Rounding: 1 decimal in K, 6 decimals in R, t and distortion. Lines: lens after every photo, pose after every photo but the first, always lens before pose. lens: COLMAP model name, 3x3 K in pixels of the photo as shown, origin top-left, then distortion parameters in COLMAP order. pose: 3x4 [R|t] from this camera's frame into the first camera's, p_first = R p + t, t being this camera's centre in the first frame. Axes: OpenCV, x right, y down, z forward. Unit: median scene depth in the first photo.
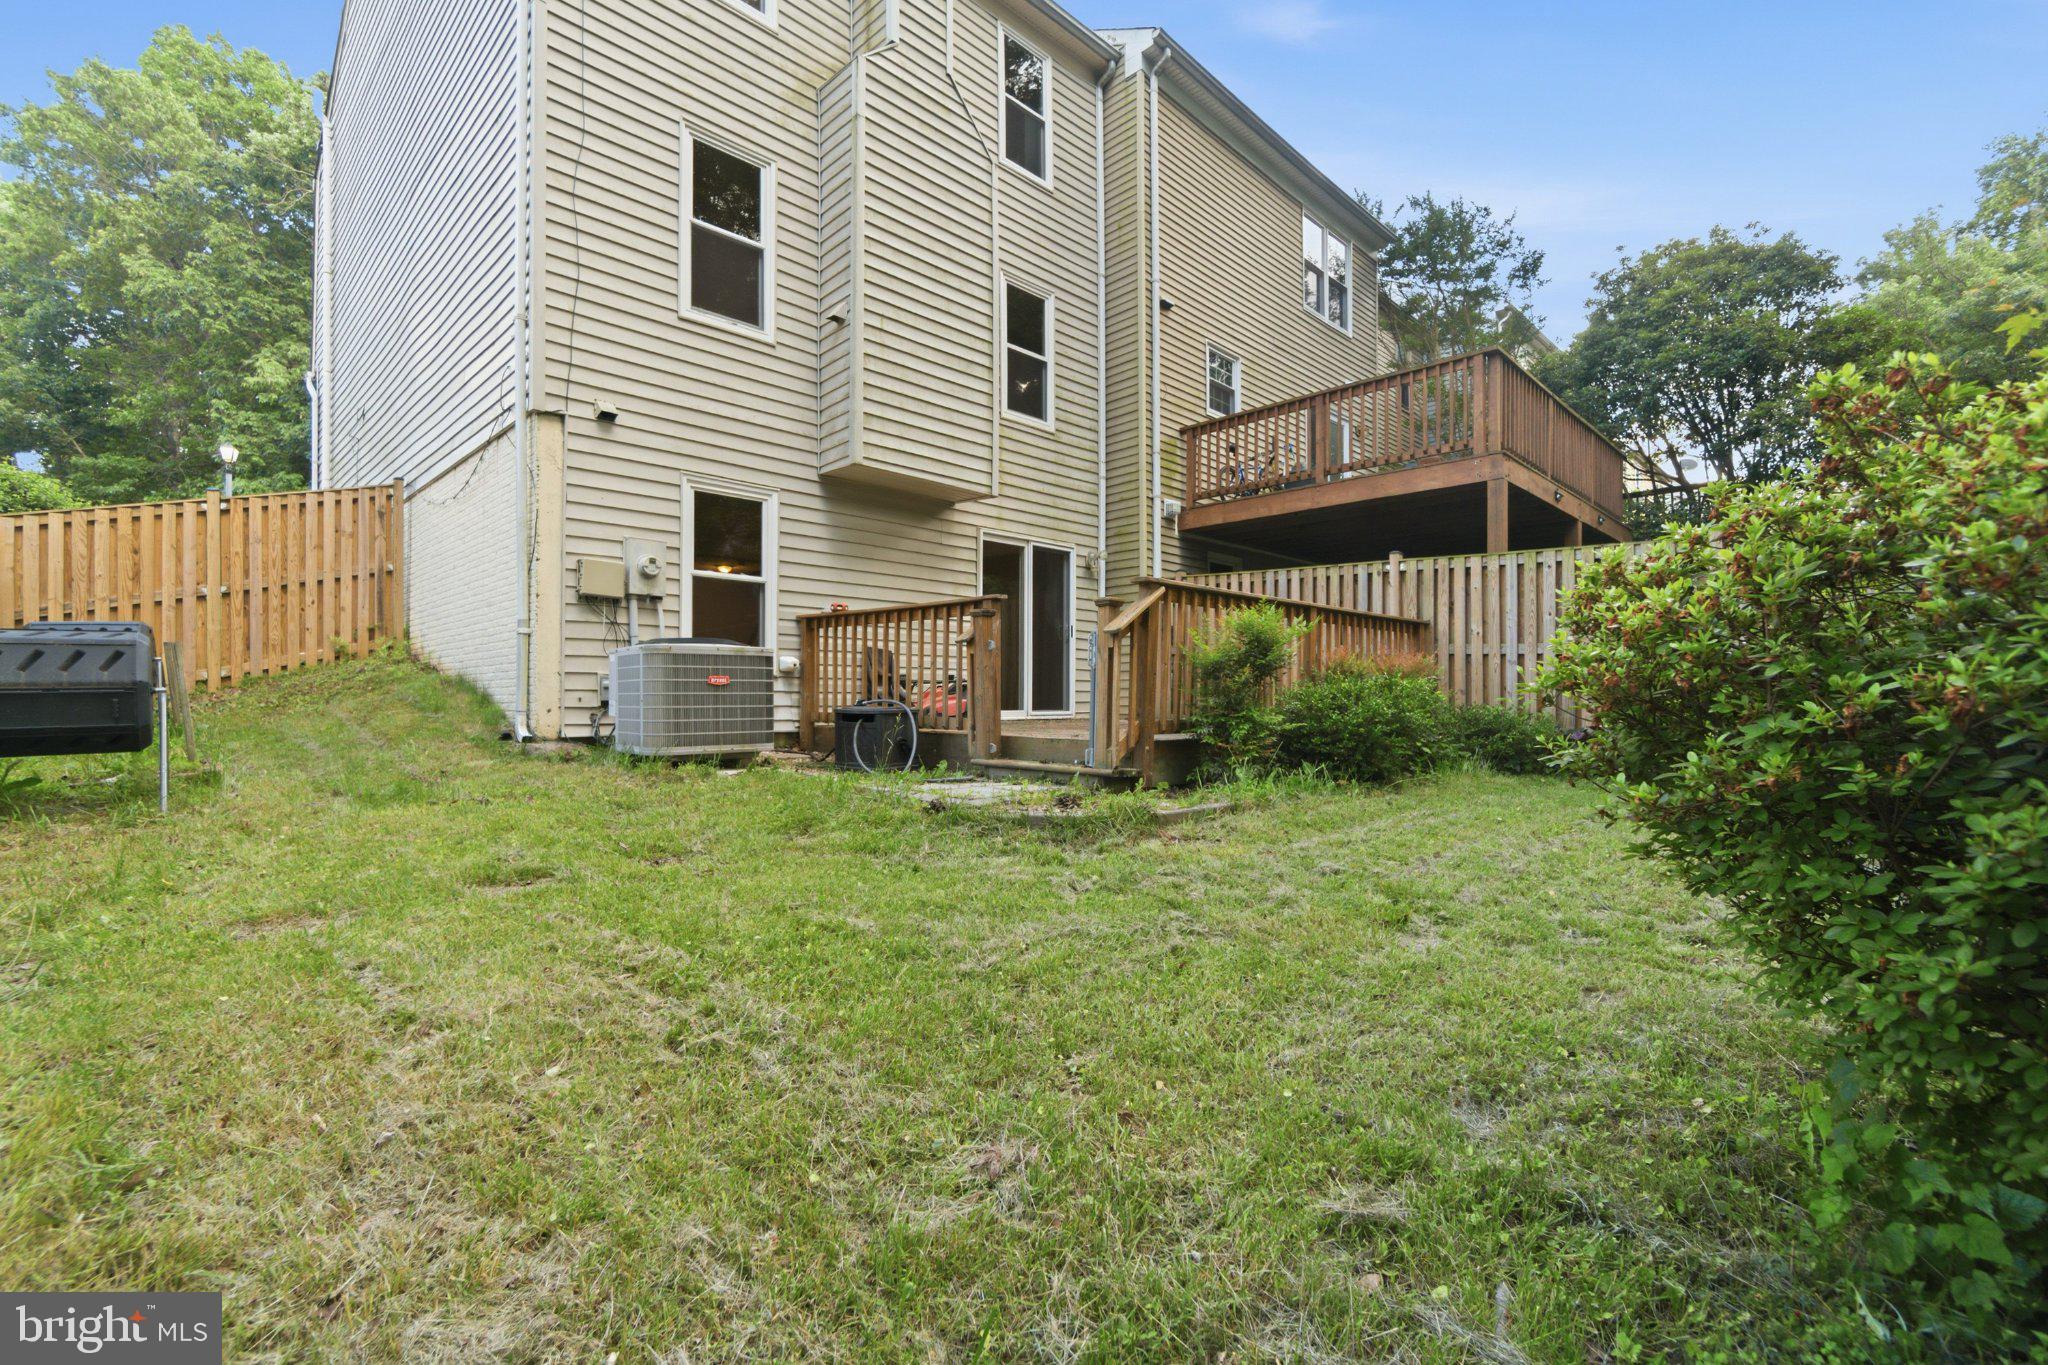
lens RADIAL K [[889.9, 0, 1018.2], [0, 889.9, 687.8], [0, 0, 1]] dist [-0.010470, 0.000522]
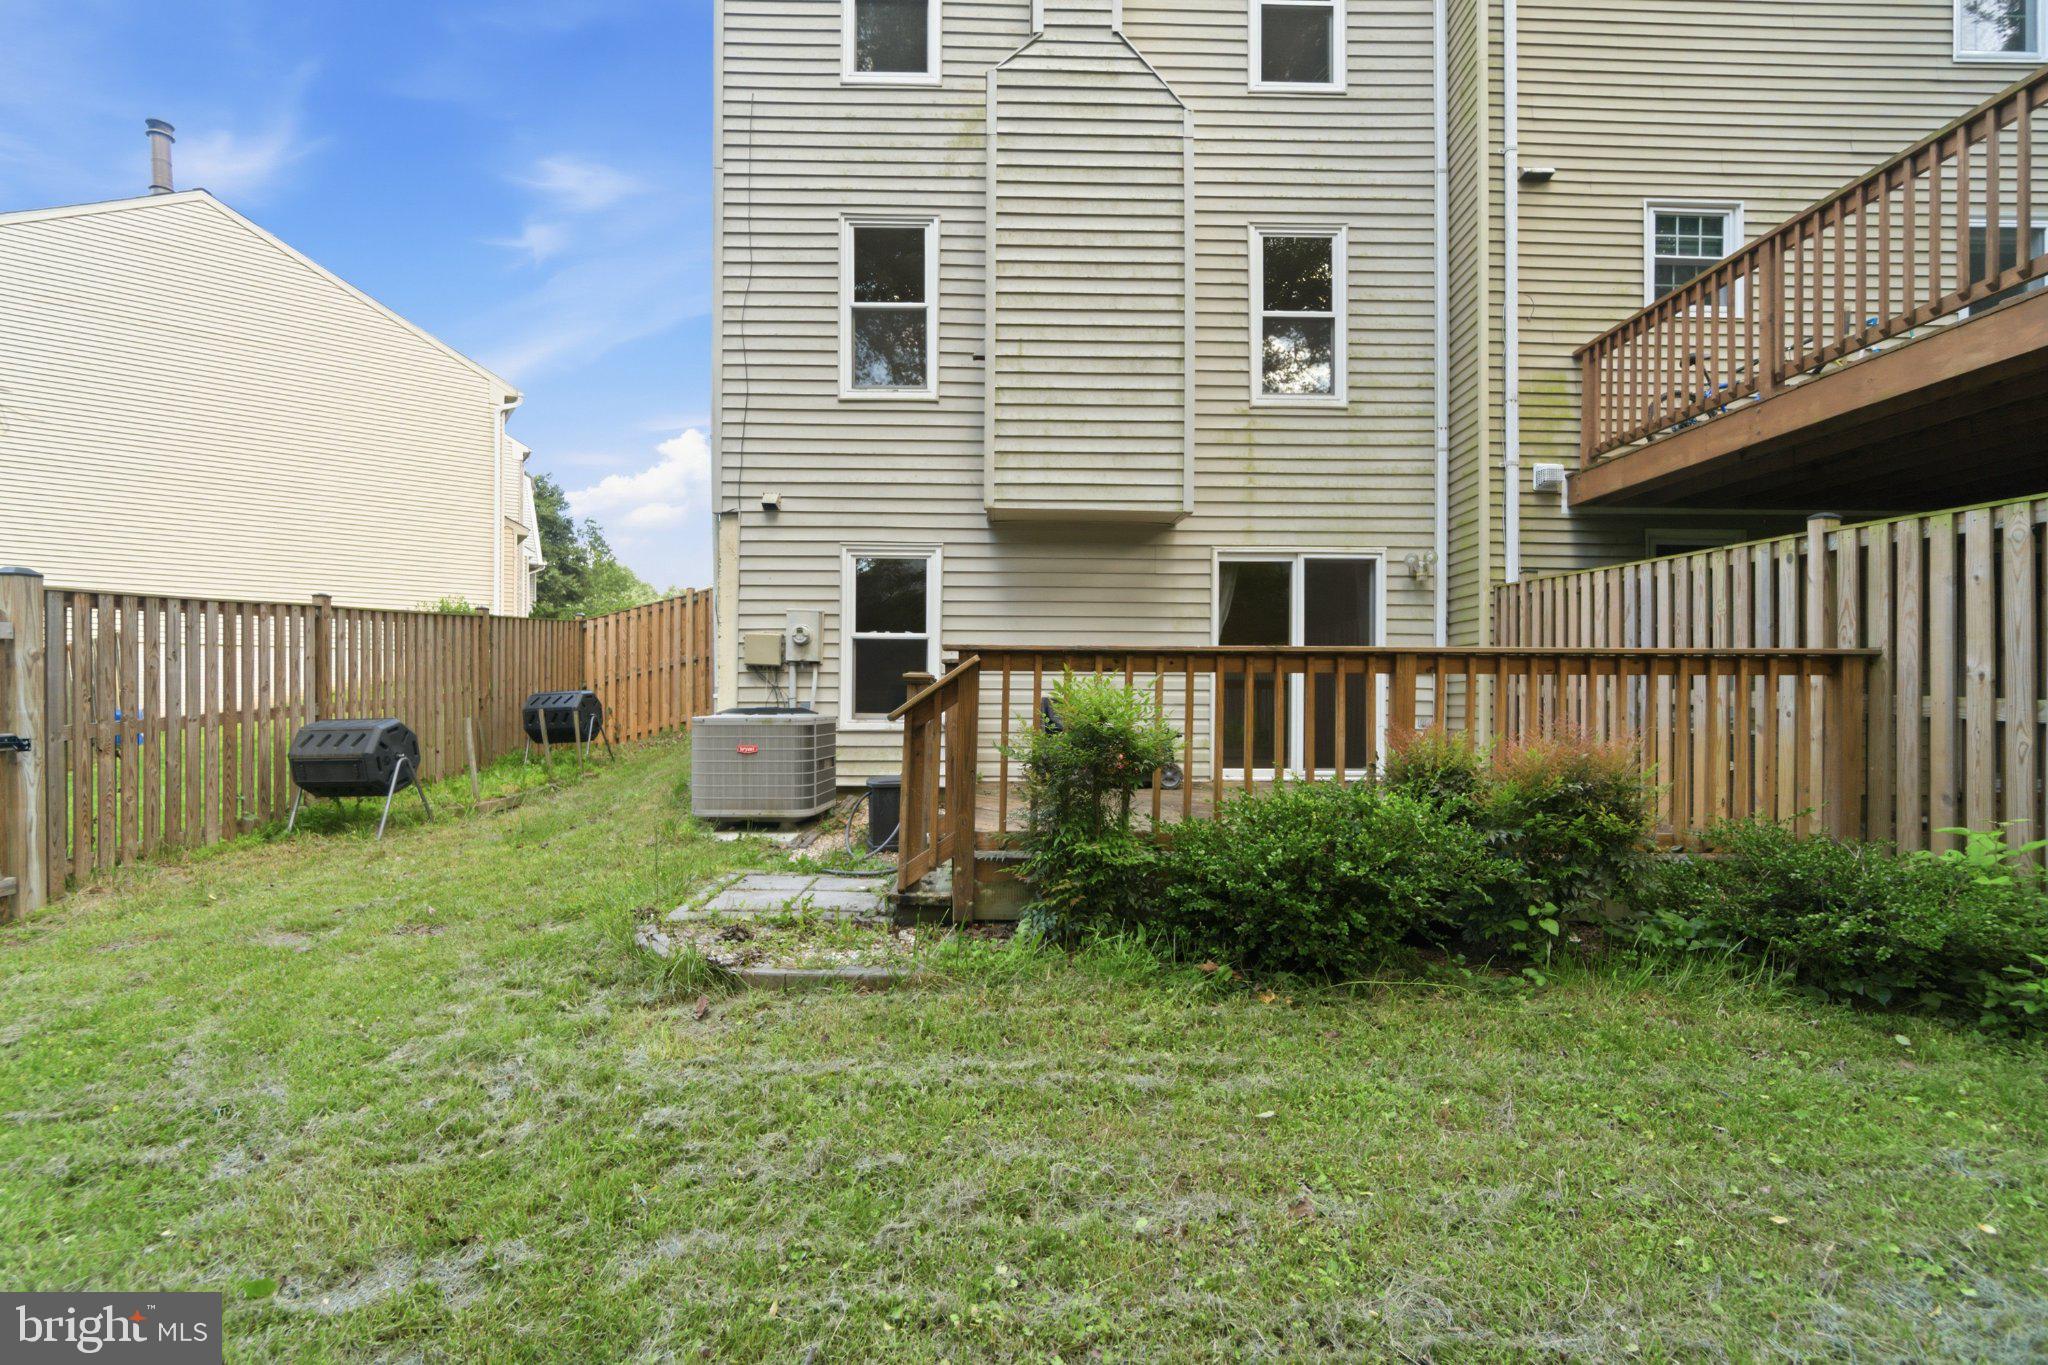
lens RADIAL K [[889.9, 0, 1023.1], [0, 889.9, 693.6], [0, 0, 1]] dist [-0.010470, 0.000522]
pose [[0.730168, -0.001727, -0.683266, 0.444579], [0.005731, 0.999977, 0.003597, -0.053947], [0.683244, -0.006542, 0.730161, 0.308385]]
